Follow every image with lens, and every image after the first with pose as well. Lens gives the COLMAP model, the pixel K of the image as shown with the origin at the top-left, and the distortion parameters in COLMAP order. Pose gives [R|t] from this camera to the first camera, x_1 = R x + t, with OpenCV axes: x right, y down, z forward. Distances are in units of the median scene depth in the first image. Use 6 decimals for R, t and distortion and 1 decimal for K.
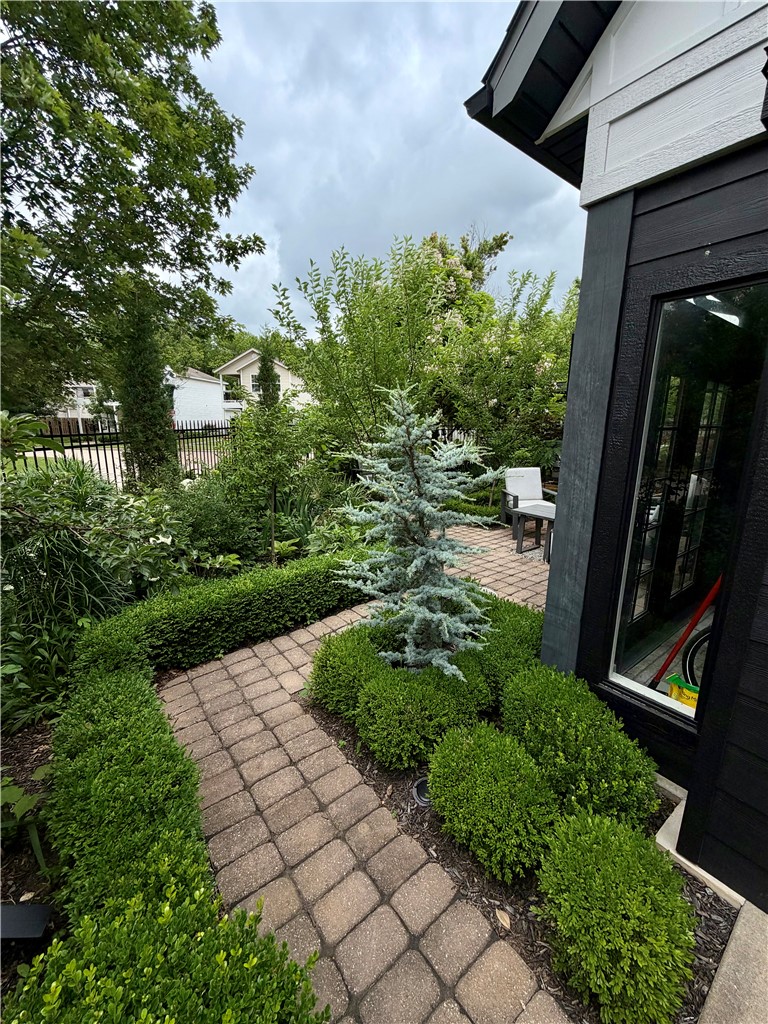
lens RADIAL K [[407.7, 0, 384.9], [0, 407.7, 511.9], [0, 0, 1]] dist [-0.000727, -0.000153]
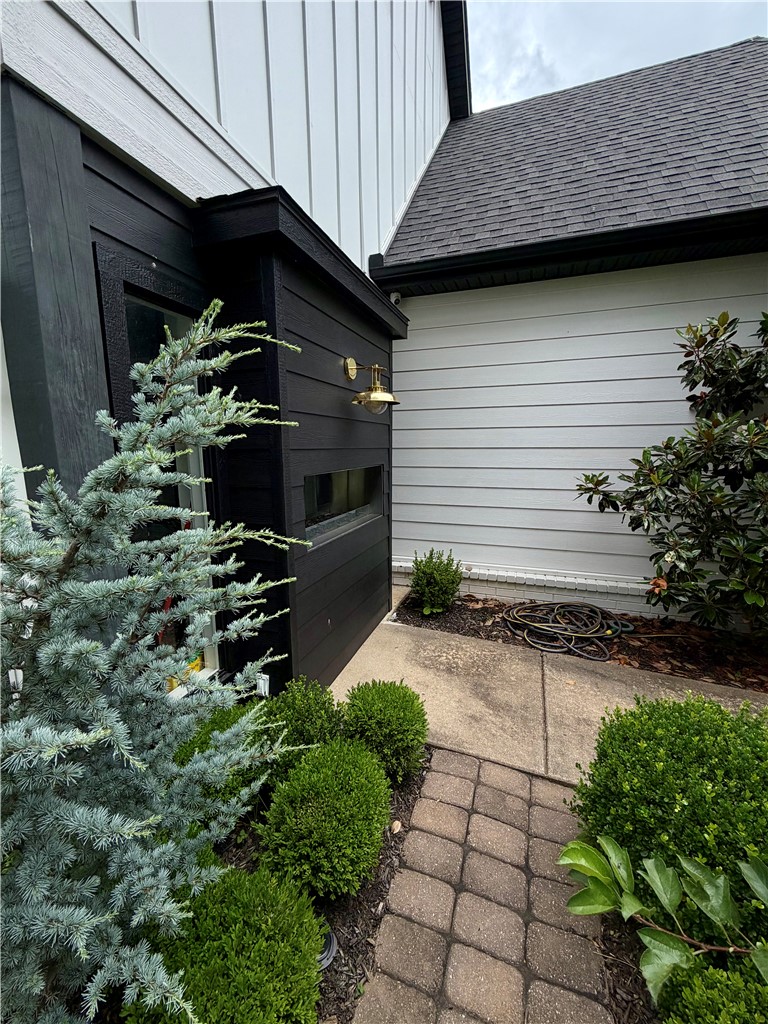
lens RADIAL K [[407.7, 0, 385.2], [0, 407.7, 512.6], [0, 0, 1]] dist [-0.000727, -0.000153]
pose [[-0.546968, -0.143639, 0.824739, -0.514136], [0.185007, 0.940072, 0.286422, -0.216640], [-0.816455, 0.309246, -0.487615, 1.228095]]
